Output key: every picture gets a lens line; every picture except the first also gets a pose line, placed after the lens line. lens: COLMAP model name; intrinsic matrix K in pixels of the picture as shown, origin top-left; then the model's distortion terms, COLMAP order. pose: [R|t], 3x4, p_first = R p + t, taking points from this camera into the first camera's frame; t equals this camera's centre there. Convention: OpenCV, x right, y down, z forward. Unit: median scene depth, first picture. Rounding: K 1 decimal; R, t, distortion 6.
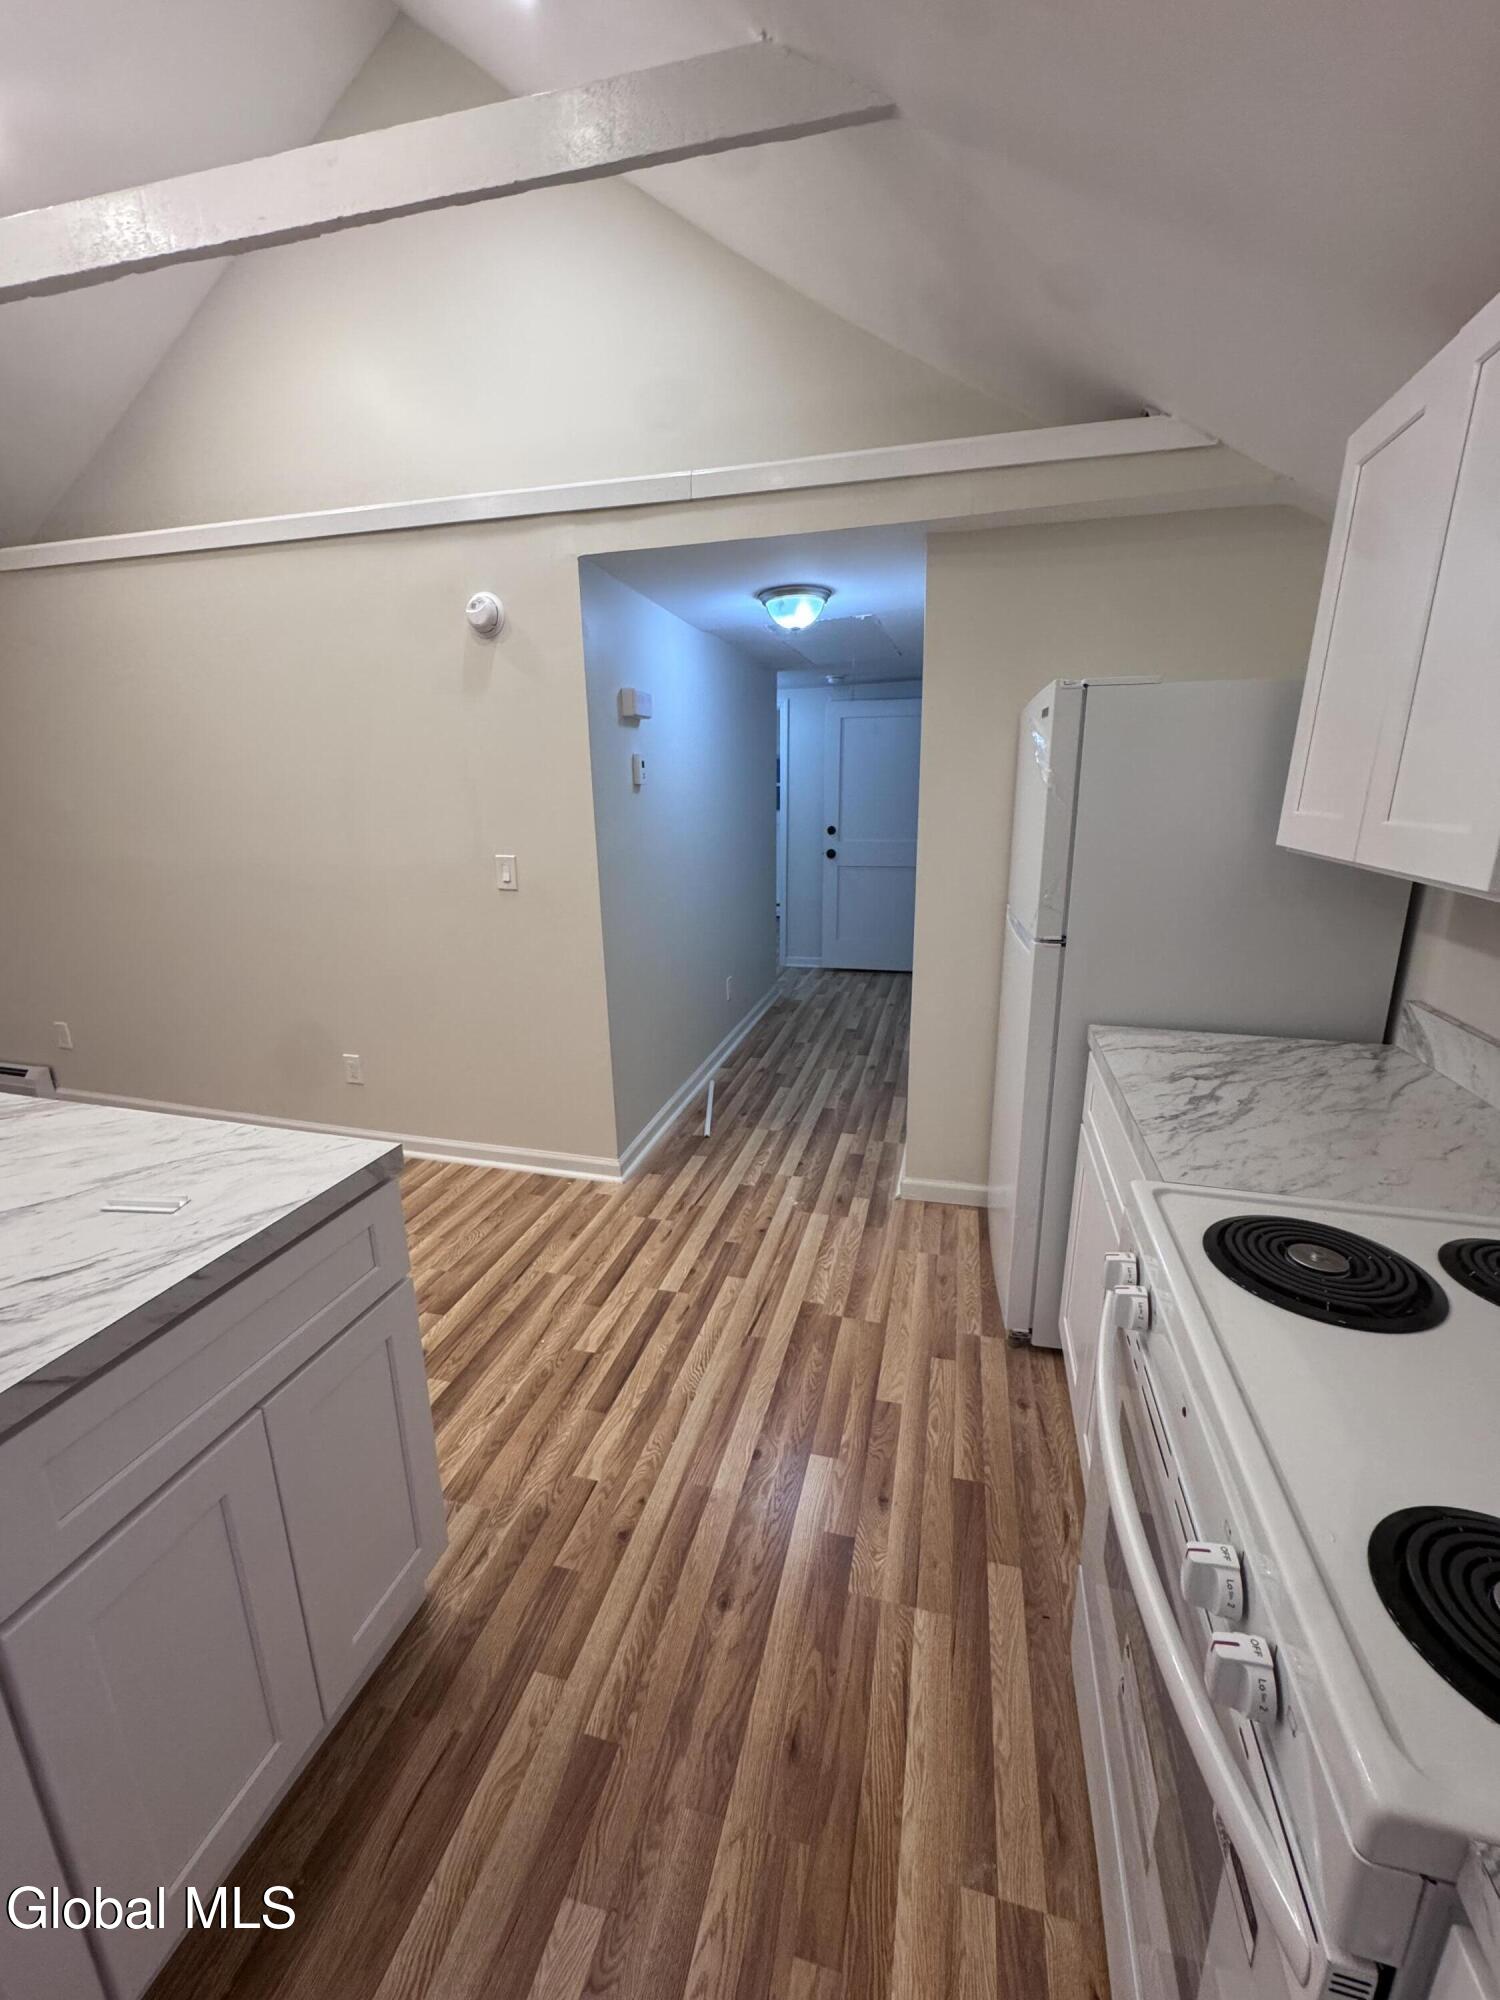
lens RADIAL K [[802.2, 0, 757.9], [0, 802.2, 995.2], [0, 0, 1]] dist [-0.001367, -0.000459]
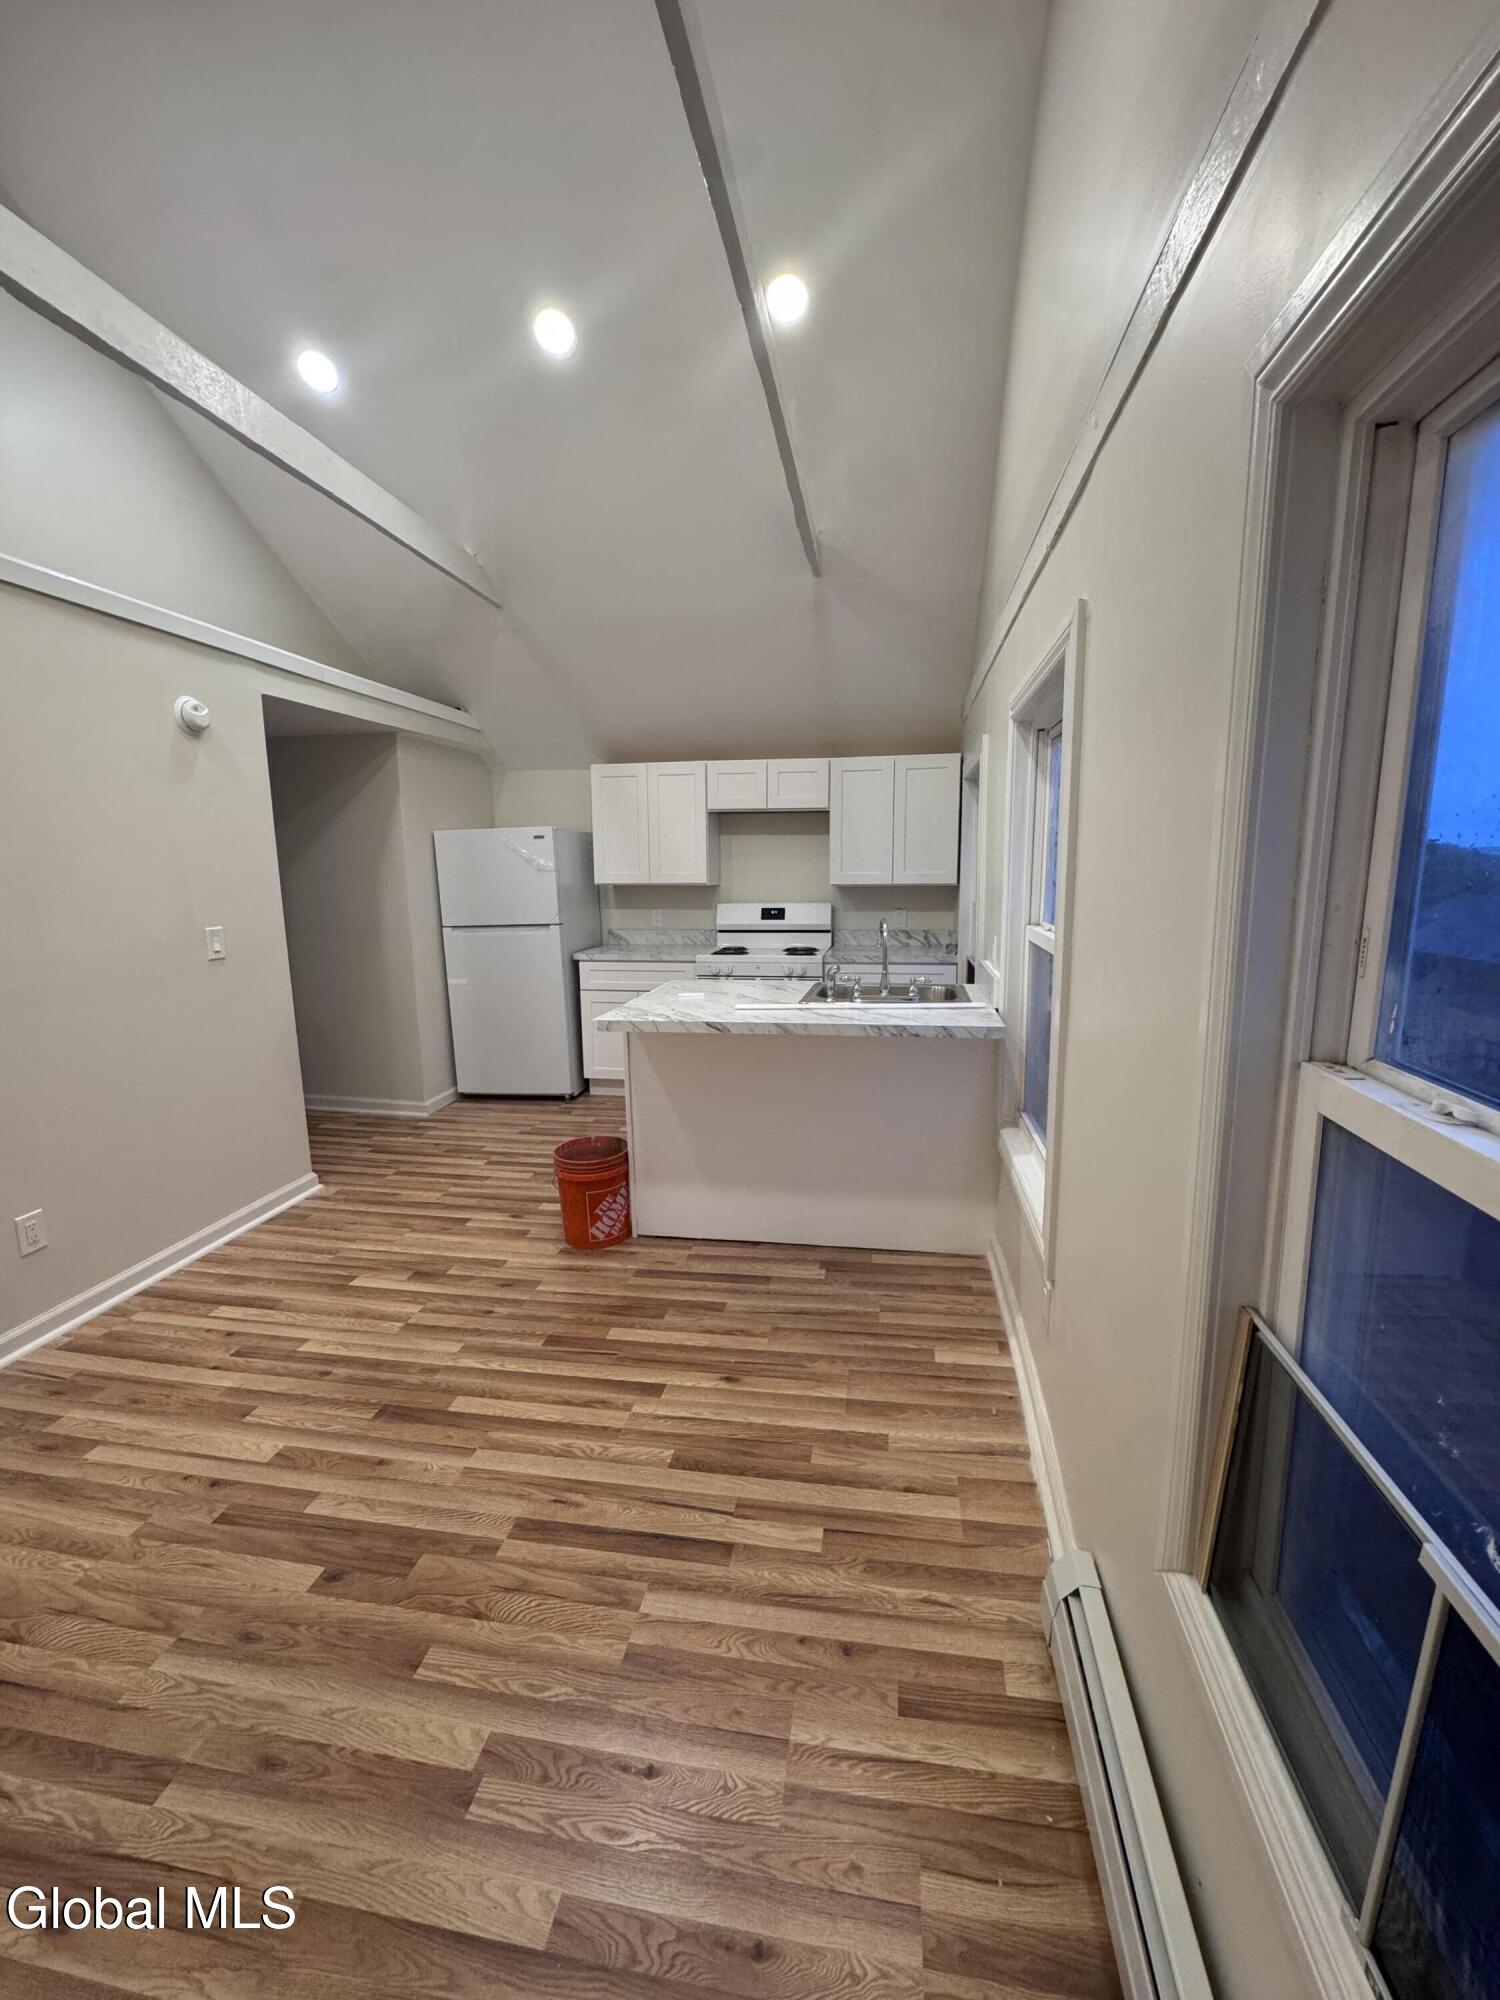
lens RADIAL K [[802.2, 0, 756.9], [0, 802.2, 995.9], [0, 0, 1]] dist [-0.001367, -0.000459]
pose [[-0.084549, -0.151950, 0.984765, -2.199043], [0.264129, 0.949532, 0.169190, -0.115134], [-0.960774, 0.274410, -0.040147, 0.545924]]
